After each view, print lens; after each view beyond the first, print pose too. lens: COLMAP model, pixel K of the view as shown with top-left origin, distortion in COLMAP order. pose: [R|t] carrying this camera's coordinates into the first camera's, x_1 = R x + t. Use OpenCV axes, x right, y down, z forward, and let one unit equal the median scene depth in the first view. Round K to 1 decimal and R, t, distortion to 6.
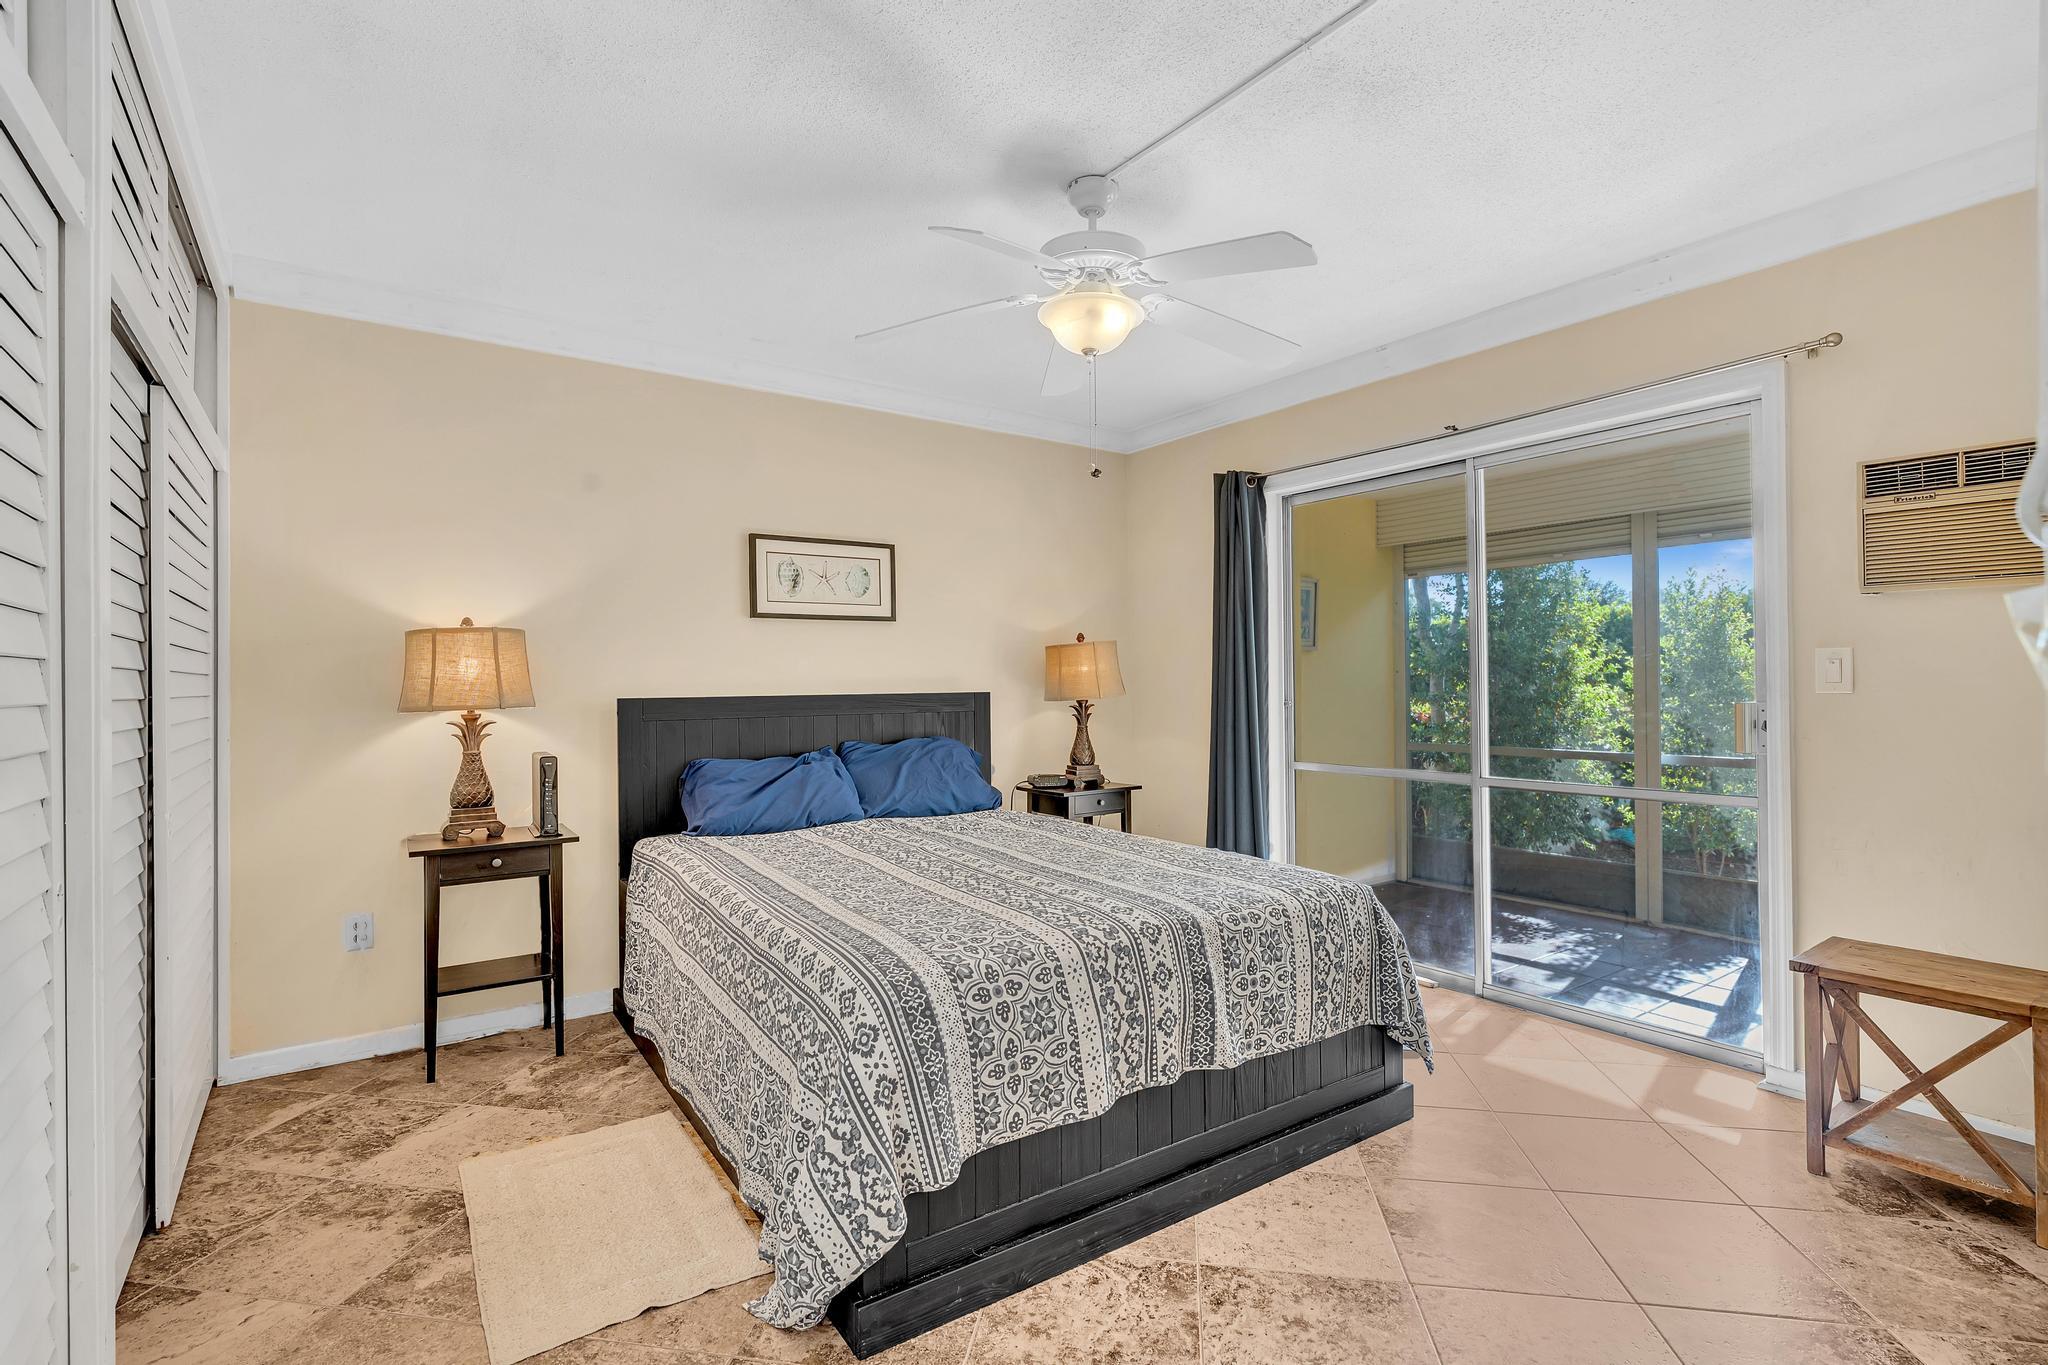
lens RADIAL K [[918.6, 0, 1006.2], [0, 918.6, 673.5], [0, 0, 1]] dist [-0.002504, 0.000359]
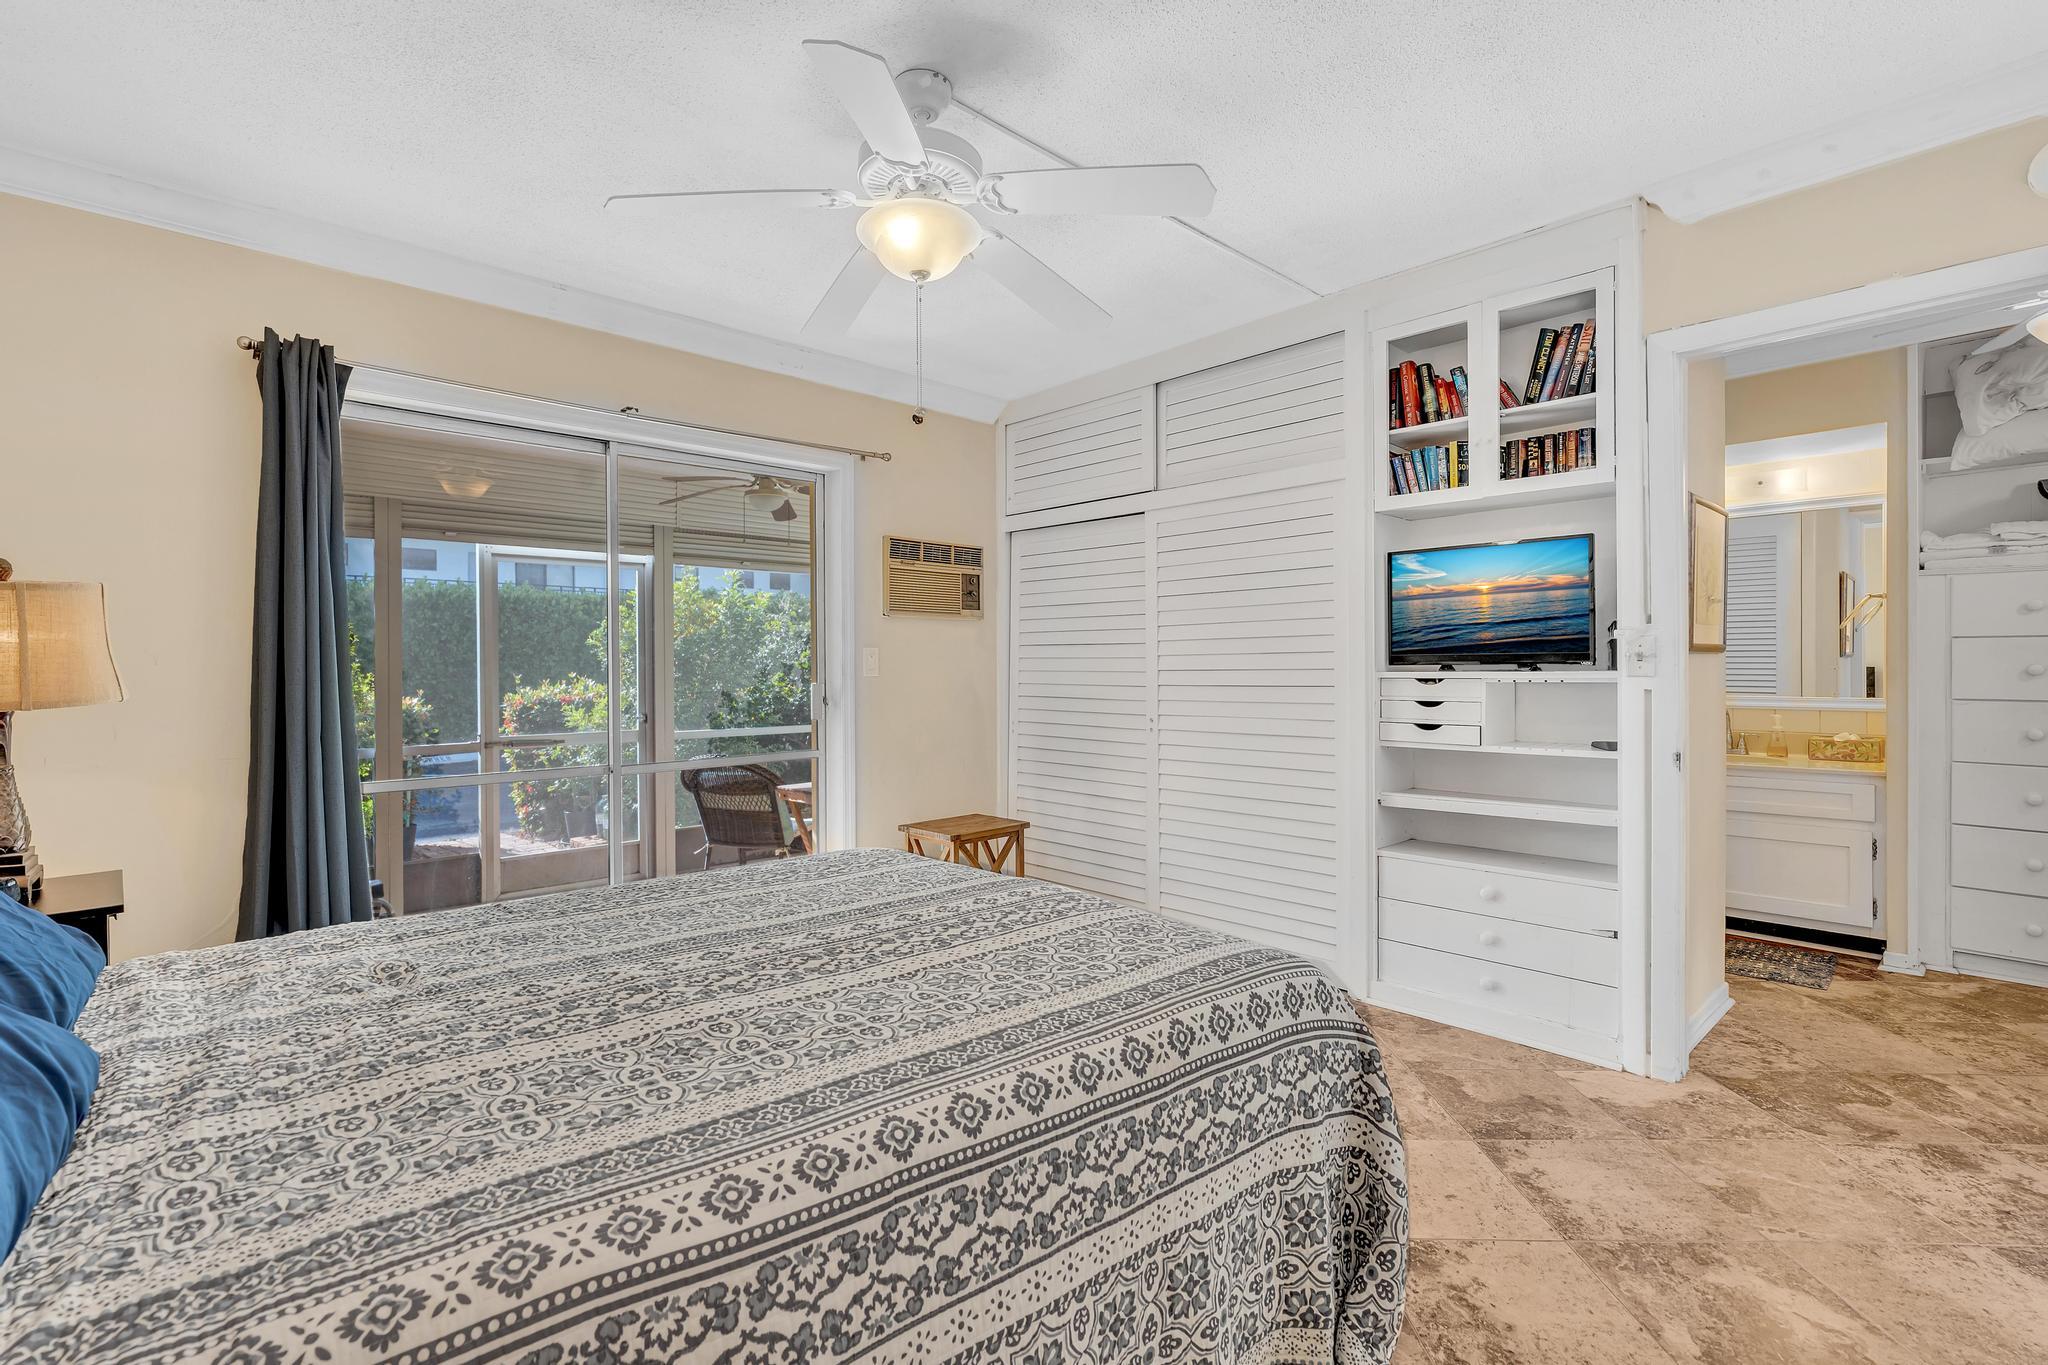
lens RADIAL K [[960.8, 0, 1017.7], [0, 960.8, 667.3], [0, 0, 1]] dist [-0.003053, 0.000450]
pose [[-0.133397, 0.016195, 0.990930, -0.798171], [-0.004769, 0.999844, -0.016983, 0.034055], [-0.991051, -0.006992, -0.133299, 0.991830]]
